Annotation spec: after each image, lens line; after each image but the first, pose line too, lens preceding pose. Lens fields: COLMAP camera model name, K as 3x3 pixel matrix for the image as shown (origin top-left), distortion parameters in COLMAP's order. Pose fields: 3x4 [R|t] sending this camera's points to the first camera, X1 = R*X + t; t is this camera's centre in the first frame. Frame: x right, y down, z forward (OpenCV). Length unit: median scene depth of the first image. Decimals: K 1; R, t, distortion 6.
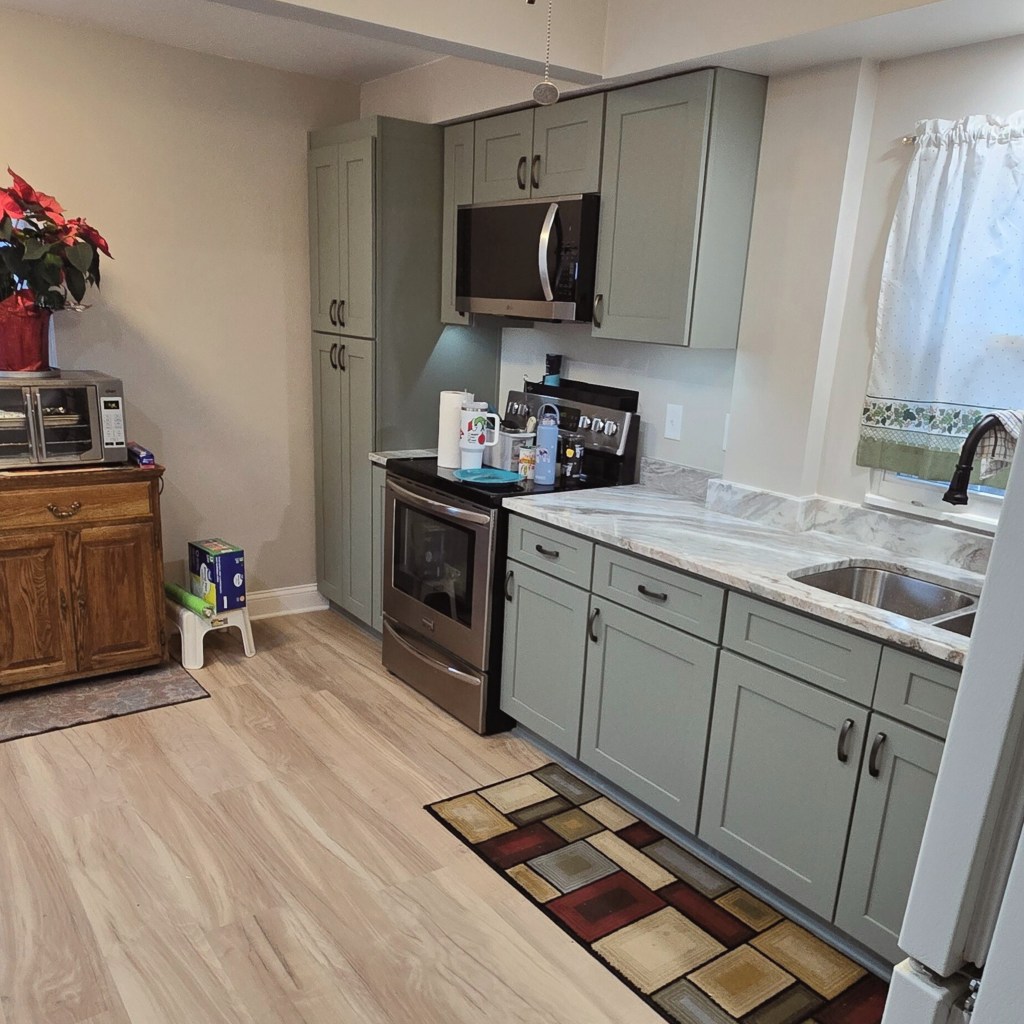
lens RADIAL K [[916.8, 0, 510.2], [0, 916.8, 594.6], [0, 0, 1]] dist [-0.000715, 0.008078]
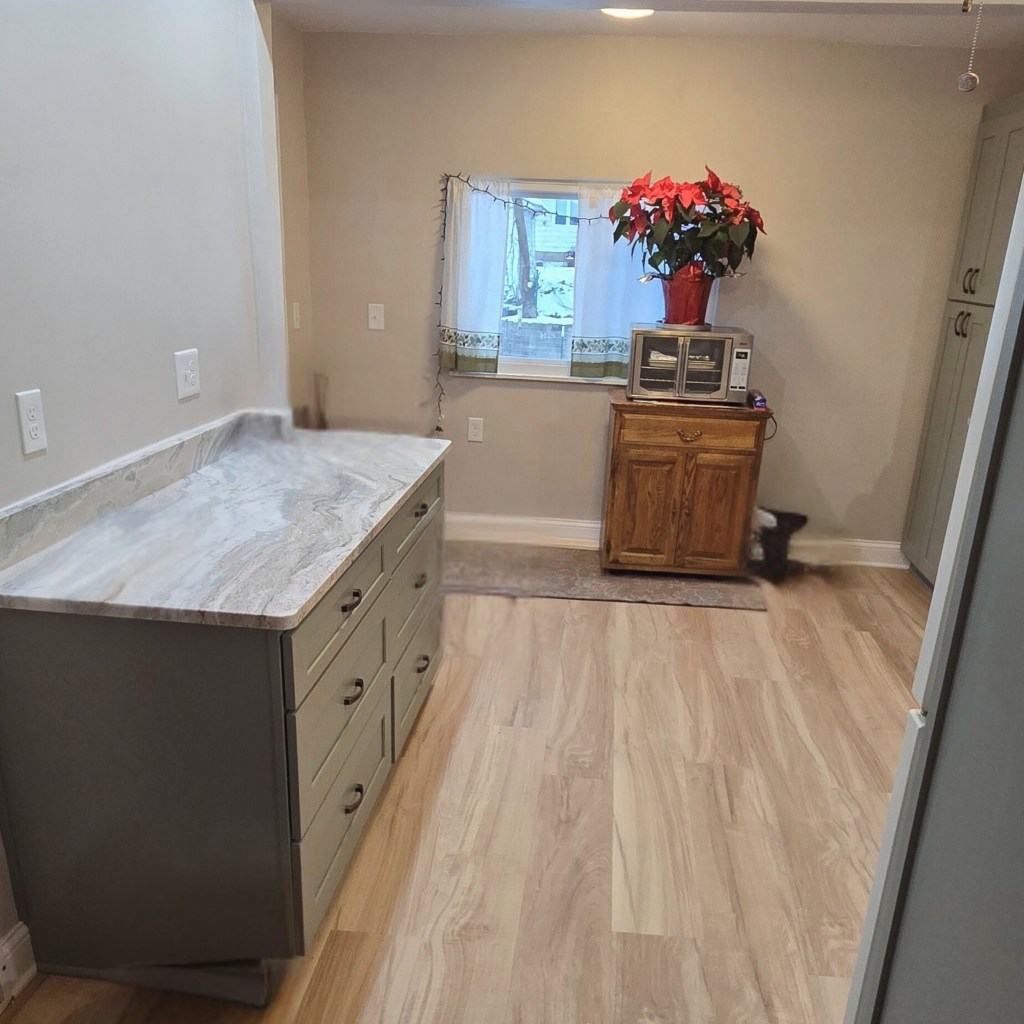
lens RADIAL K [[916.8, 0, 510.2], [0, 916.8, 594.6], [0, 0, 1]] dist [-0.000715, 0.008078]
pose [[0.735769, 0.220425, -0.640357, 0.189331], [-0.208986, 0.973302, 0.094908, 0.051907], [0.644181, 0.063995, 0.762191, -0.109857]]
